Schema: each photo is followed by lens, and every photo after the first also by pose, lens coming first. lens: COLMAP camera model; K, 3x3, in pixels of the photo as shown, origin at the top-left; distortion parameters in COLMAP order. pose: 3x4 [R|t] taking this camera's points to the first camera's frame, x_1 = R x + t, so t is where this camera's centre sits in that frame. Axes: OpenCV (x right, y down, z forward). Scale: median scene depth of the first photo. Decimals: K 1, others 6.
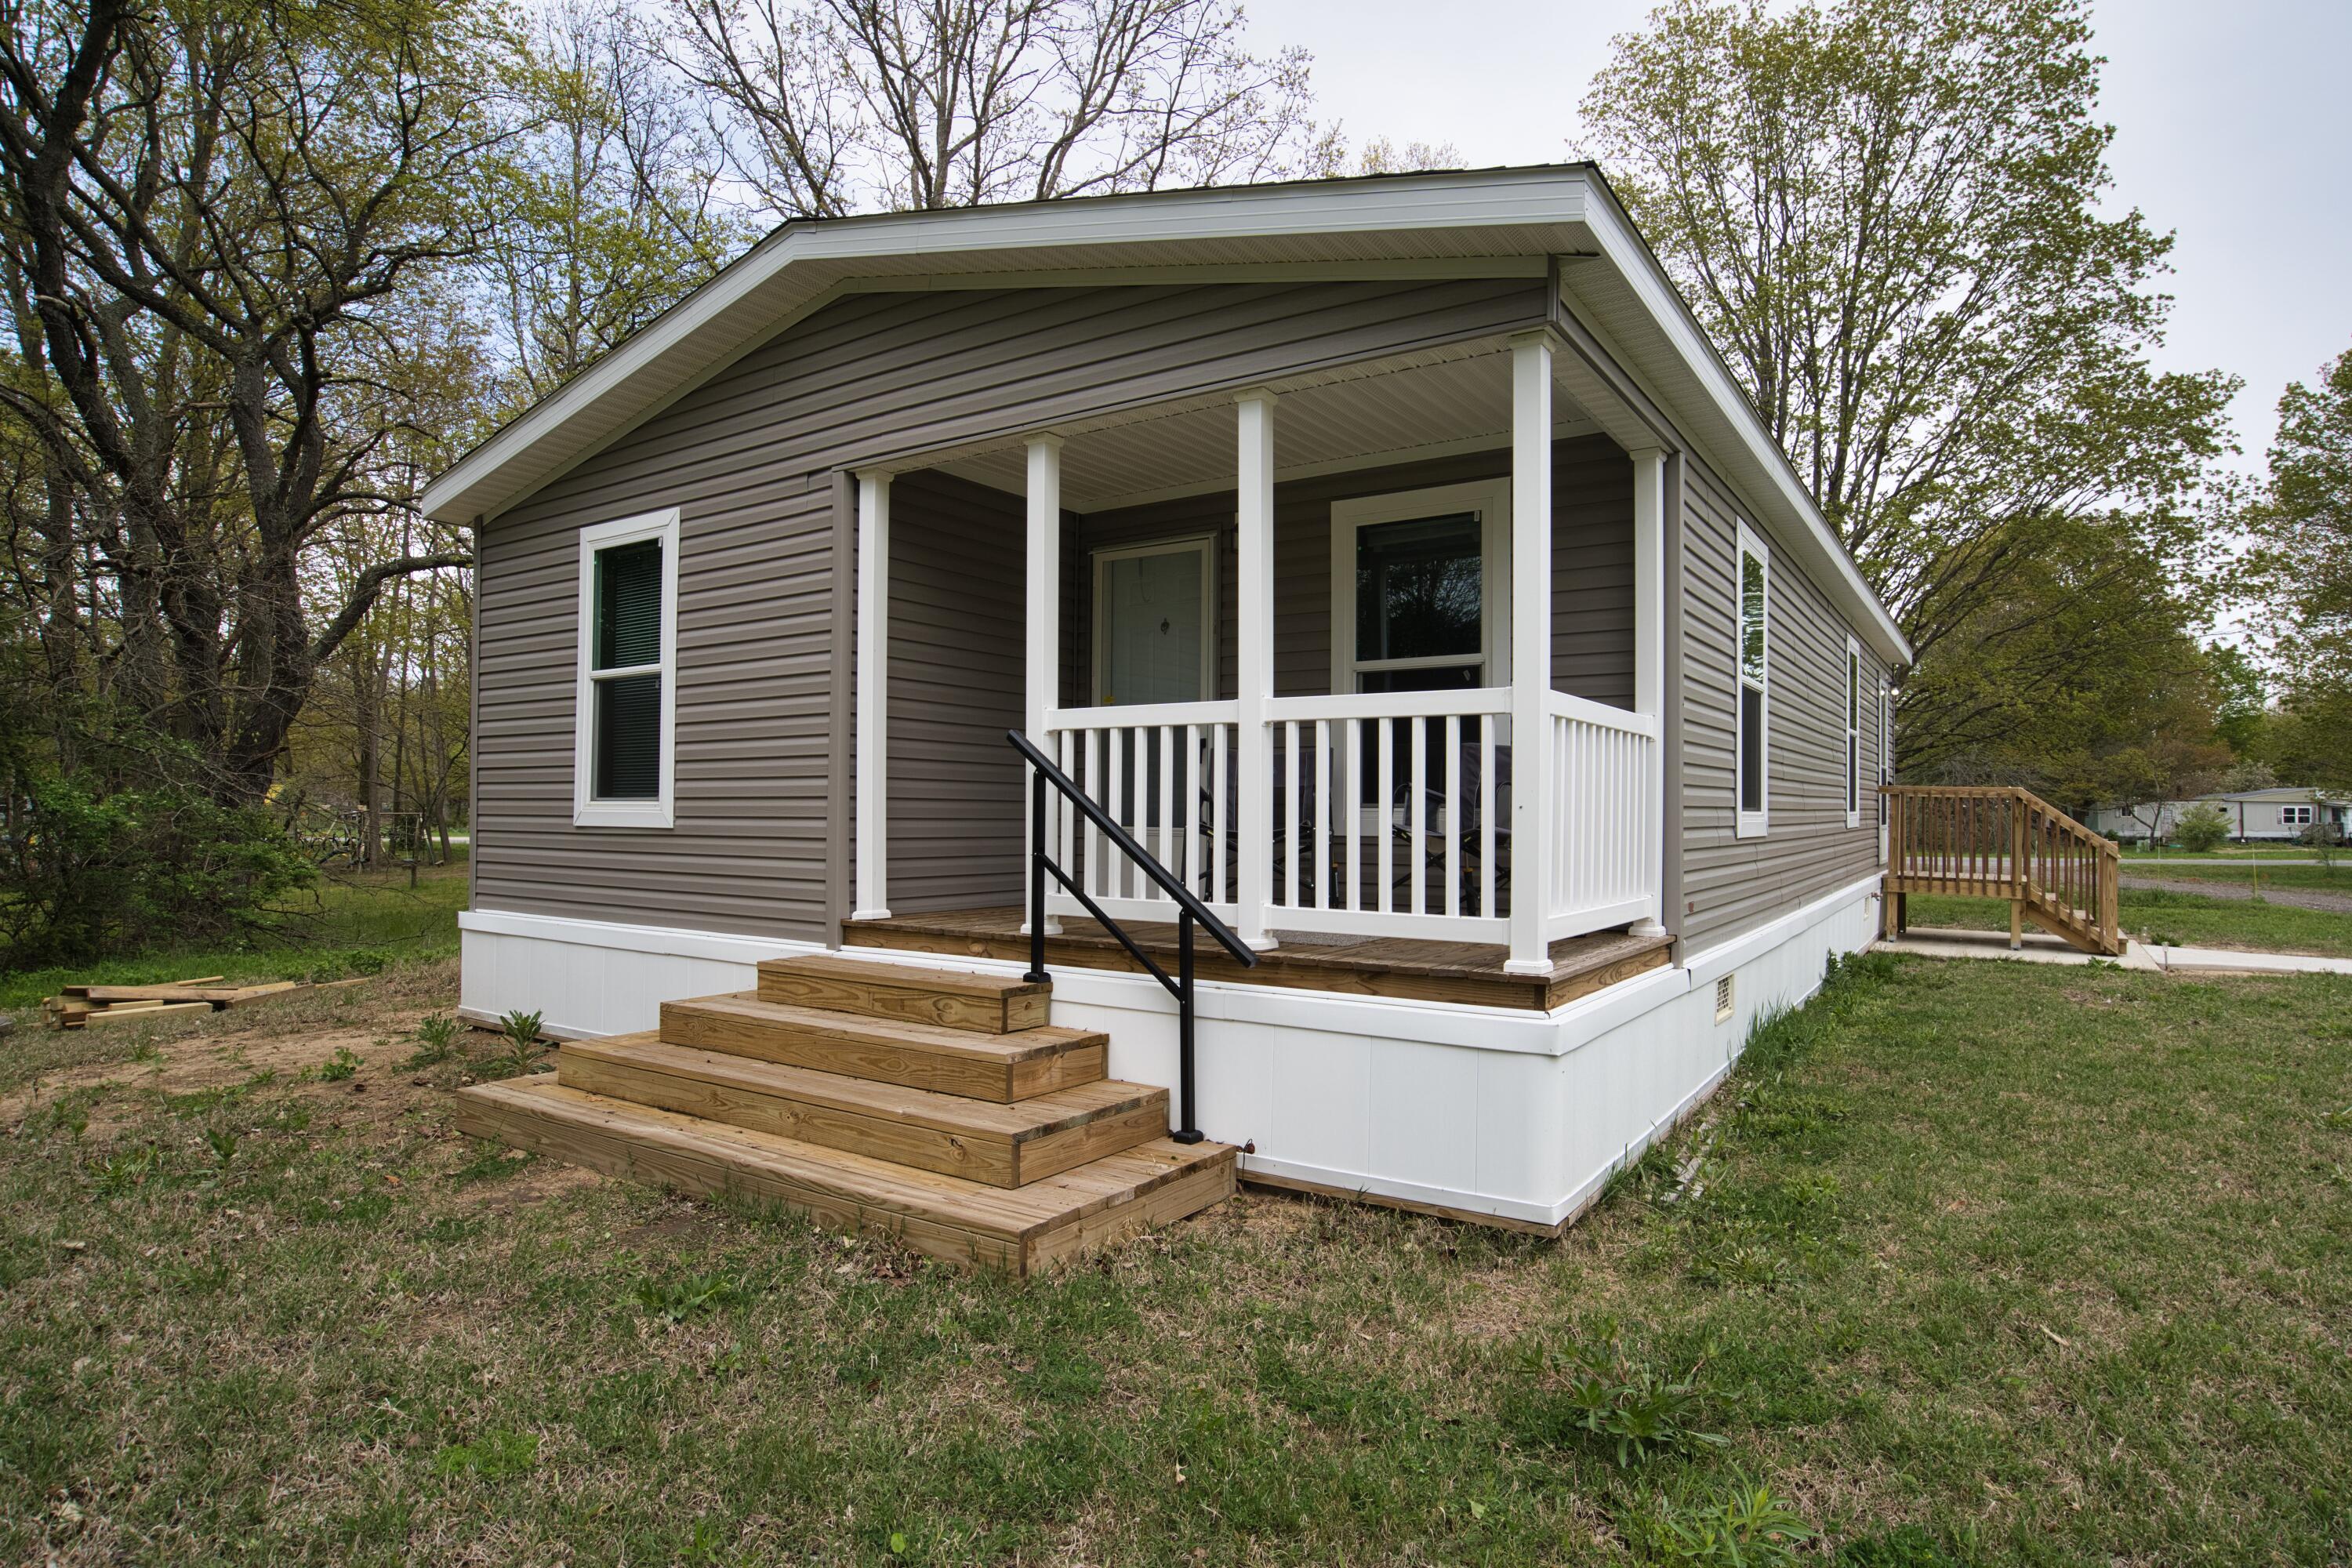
lens RADIAL K [[1235.8, 0, 1176.0], [0, 1235.8, 784.0], [0, 0, 1]] dist [-0.003495, -0.000251]
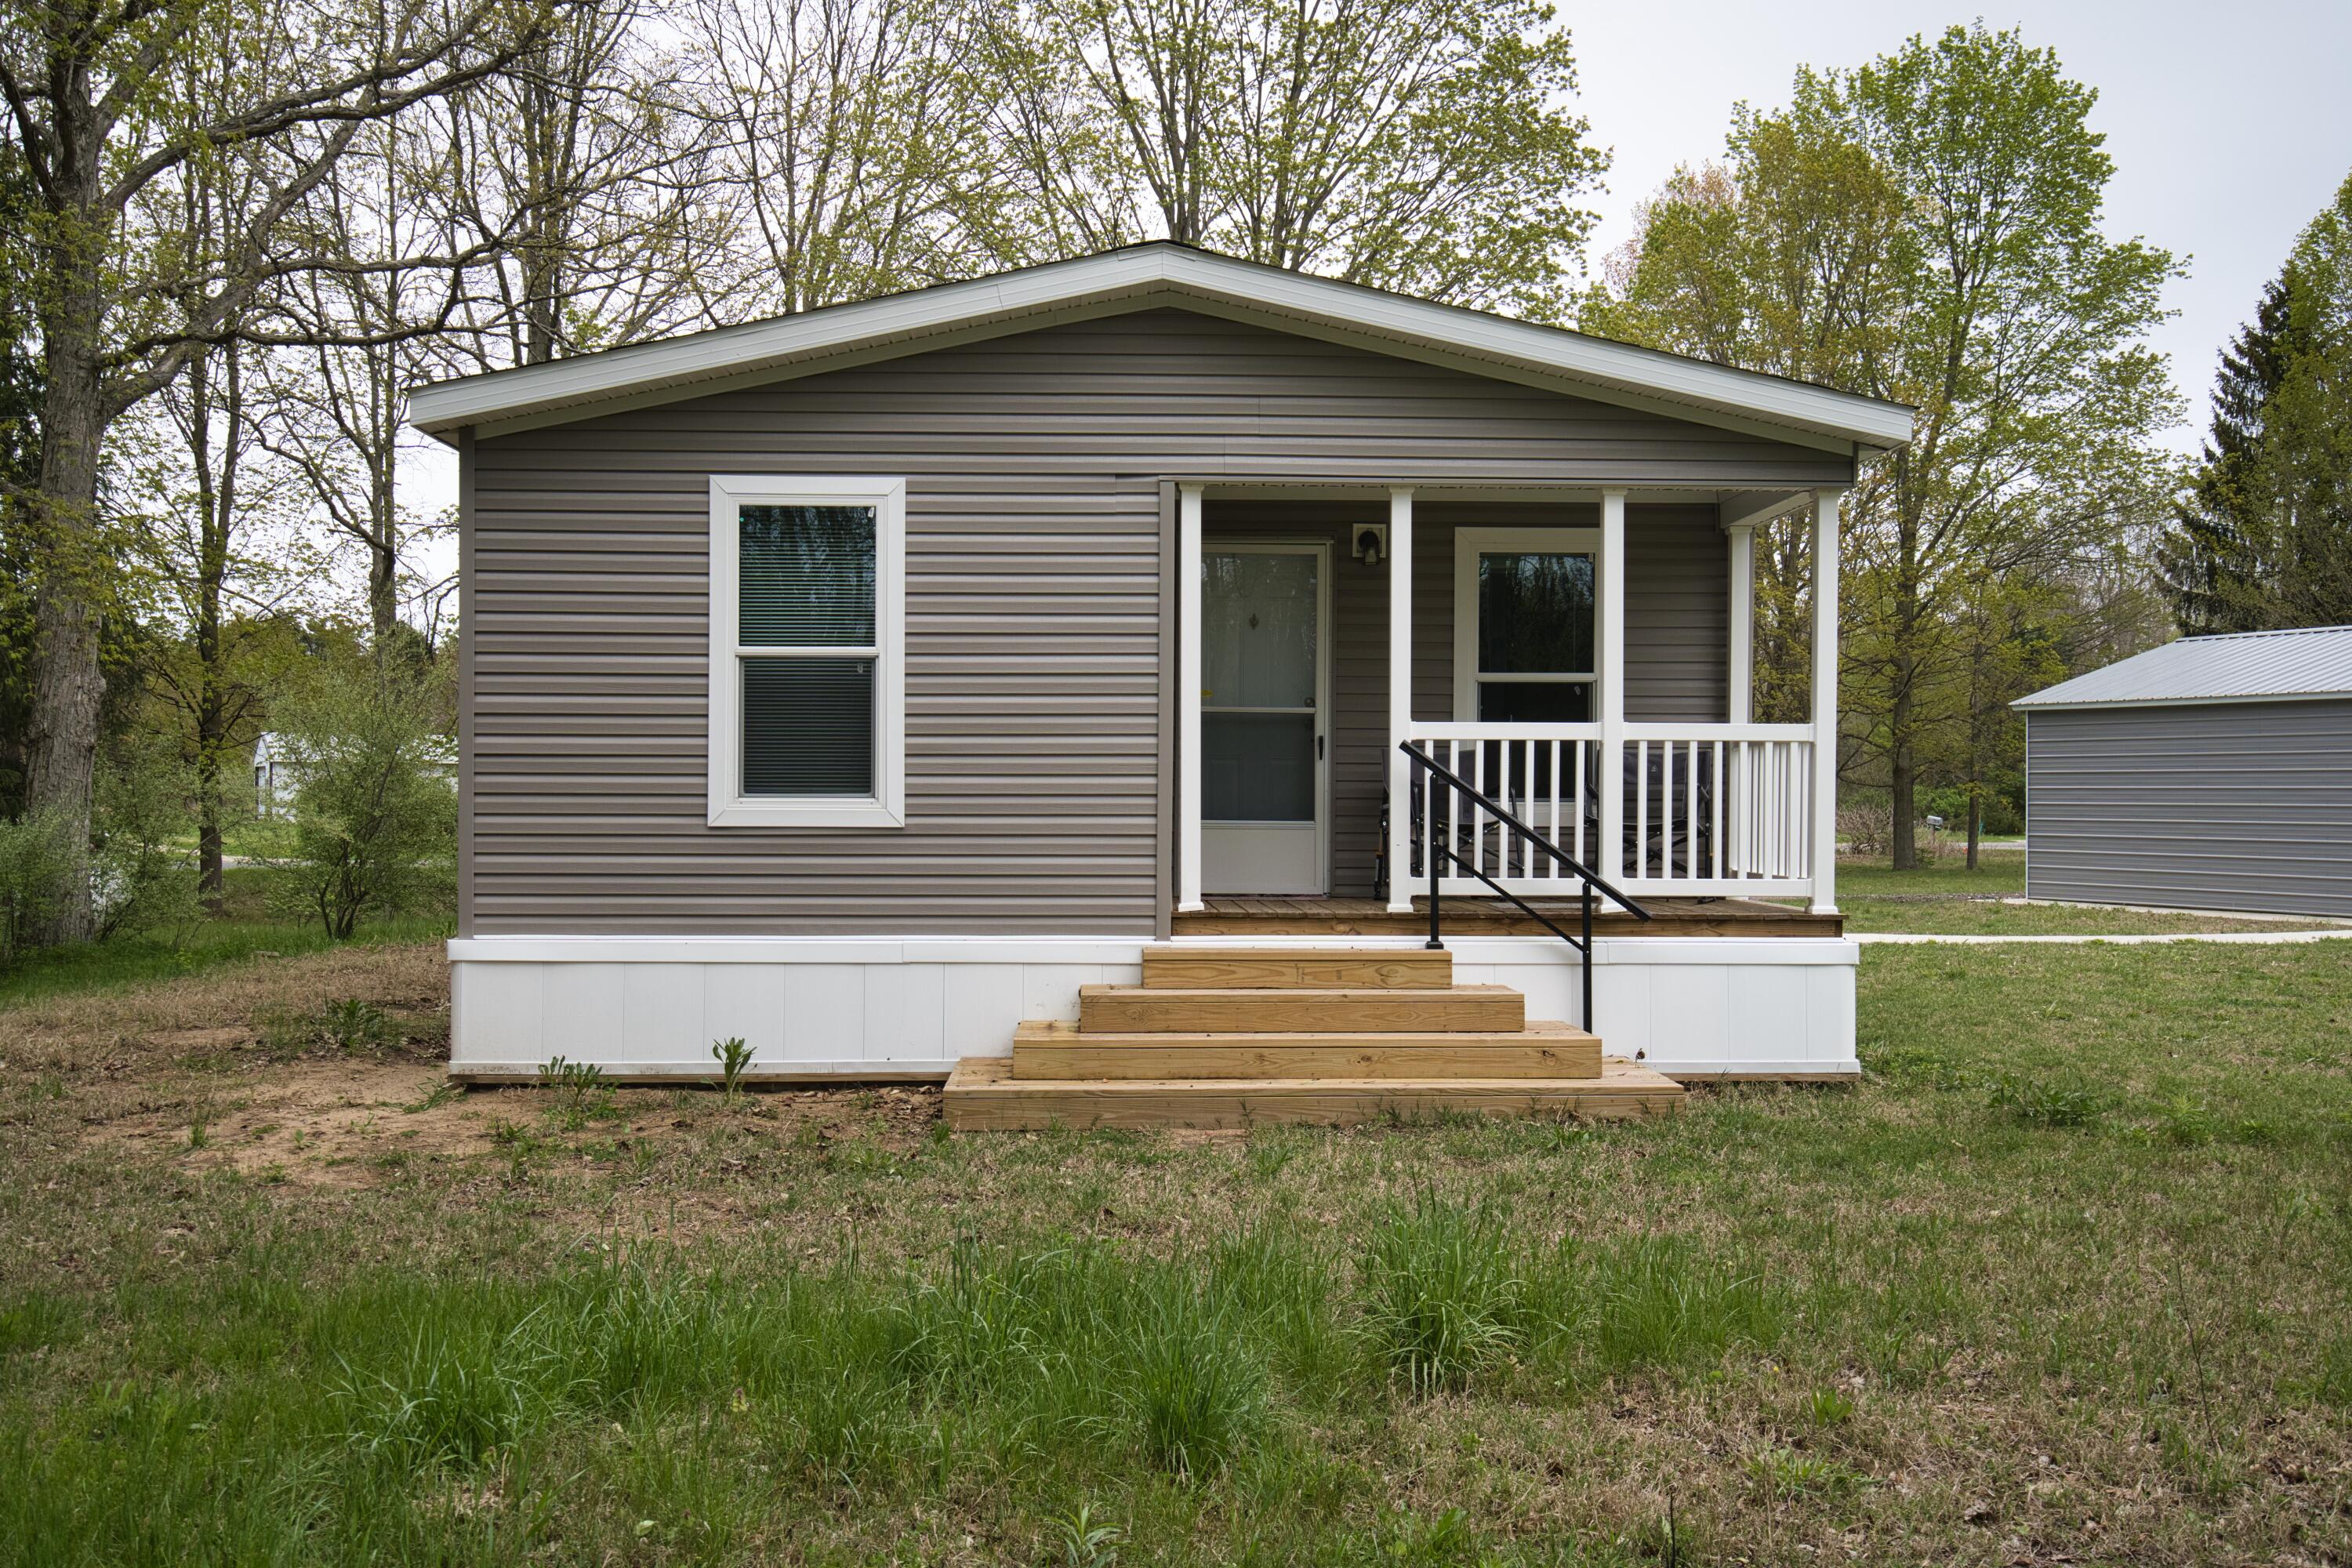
lens RADIAL K [[2257.1, 0, 1176.0], [0, 2257.1, 784.0], [0, 0, 1]] dist [0.049276, -0.021882]
pose [[0.811714, 0.001487, 0.584054, -1.262205], [-0.013179, 0.999789, 0.015770, -0.026664], [-0.583907, -0.020498, 0.811562, -0.502206]]
